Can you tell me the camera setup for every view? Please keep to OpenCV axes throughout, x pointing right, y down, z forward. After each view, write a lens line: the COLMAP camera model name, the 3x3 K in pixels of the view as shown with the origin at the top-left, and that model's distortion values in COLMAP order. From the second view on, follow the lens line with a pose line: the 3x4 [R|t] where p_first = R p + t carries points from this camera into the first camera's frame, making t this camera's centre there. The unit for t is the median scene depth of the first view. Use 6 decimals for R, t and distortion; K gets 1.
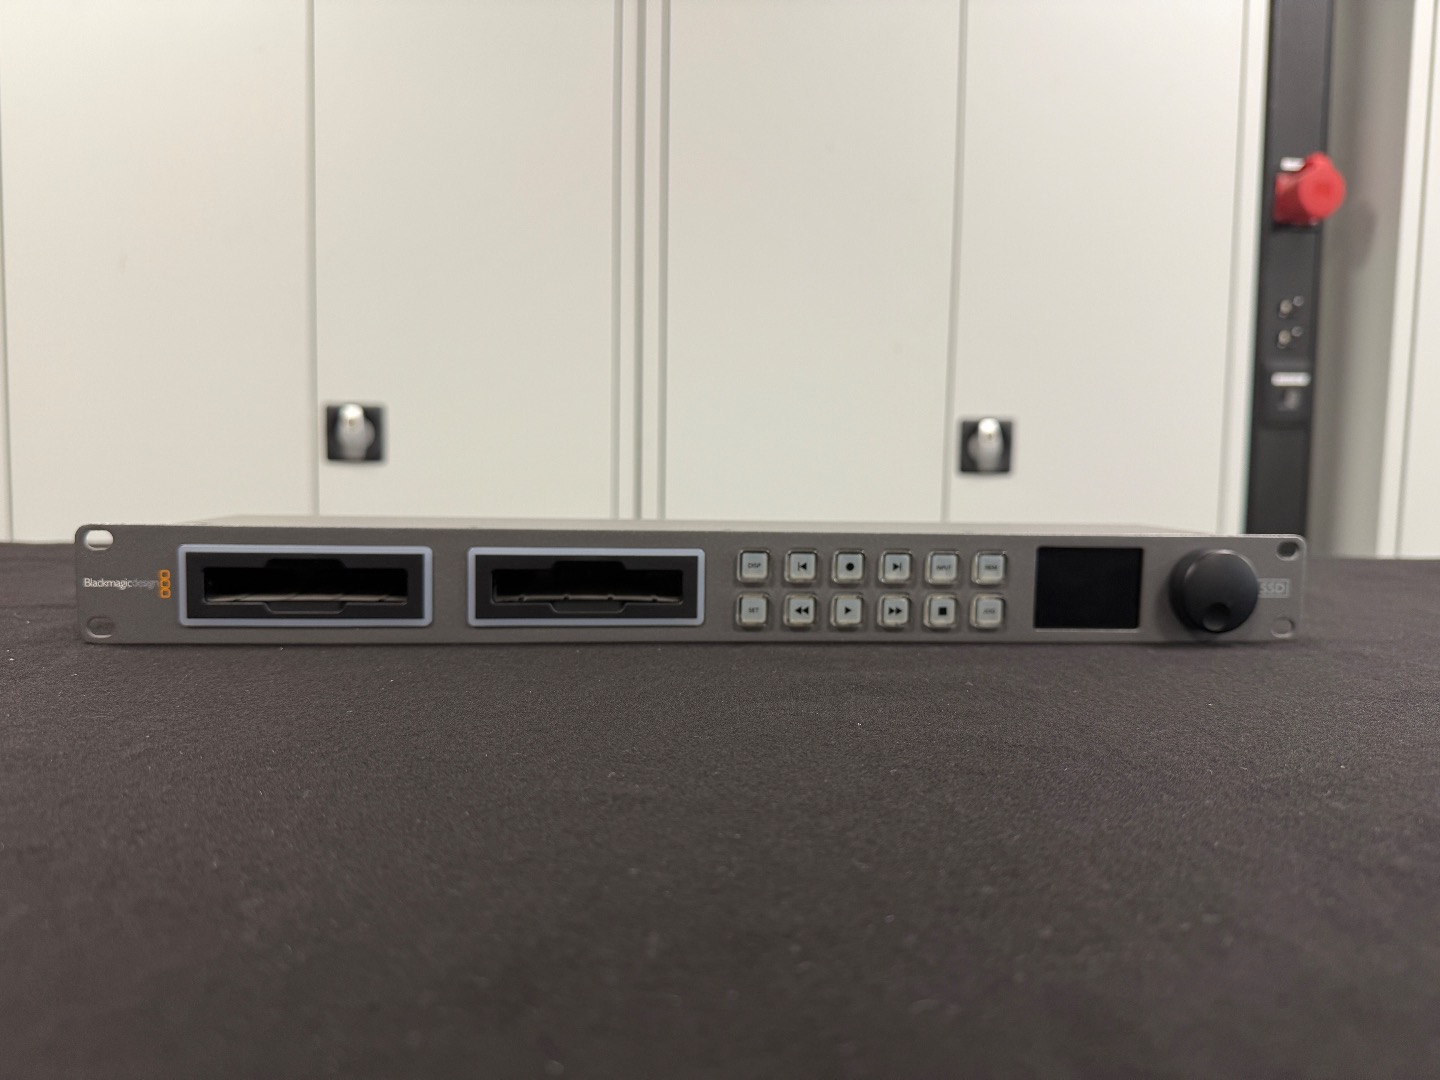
lens RADIAL K [[1005.4, 0, 720.0], [0, 1005.4, 540.0], [0, 0, 1]] dist [0.052516, -0.089327]
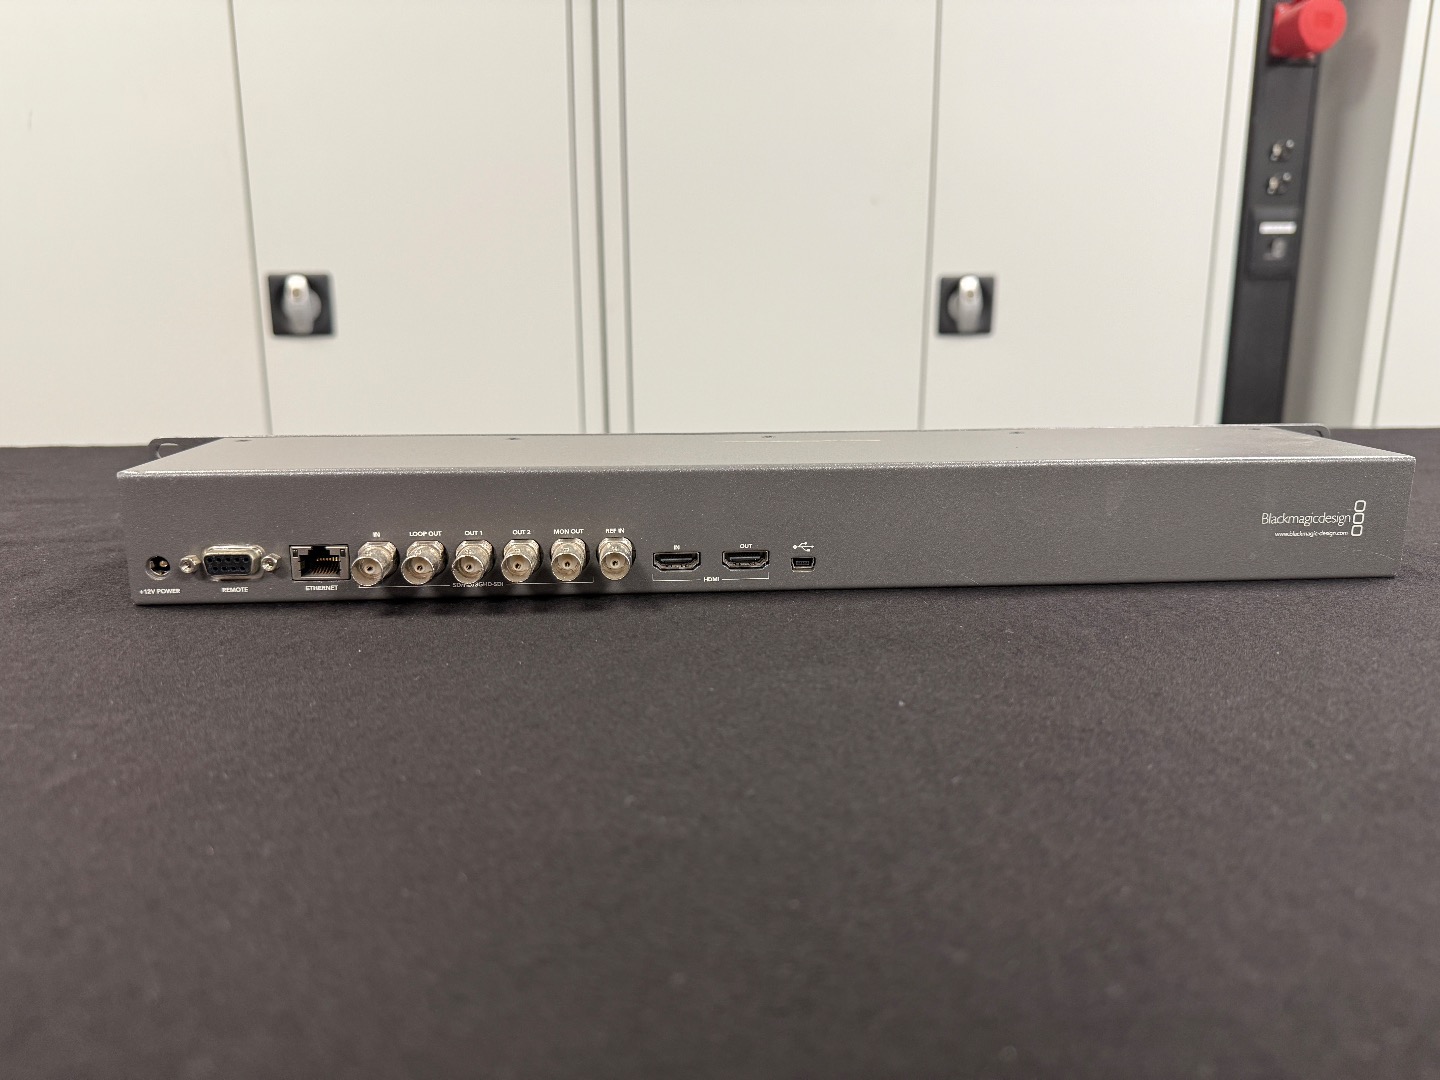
lens RADIAL K [[1015.3, 0, 720.0], [0, 1015.3, 540.0], [0, 0, 1]] dist [0.015514, -0.026157]
pose [[0.999233, -0.024951, 0.030170, -0.035124], [0.020546, 0.990167, 0.138373, -0.067919], [-0.033326, -0.137647, 0.989921, 0.123634]]
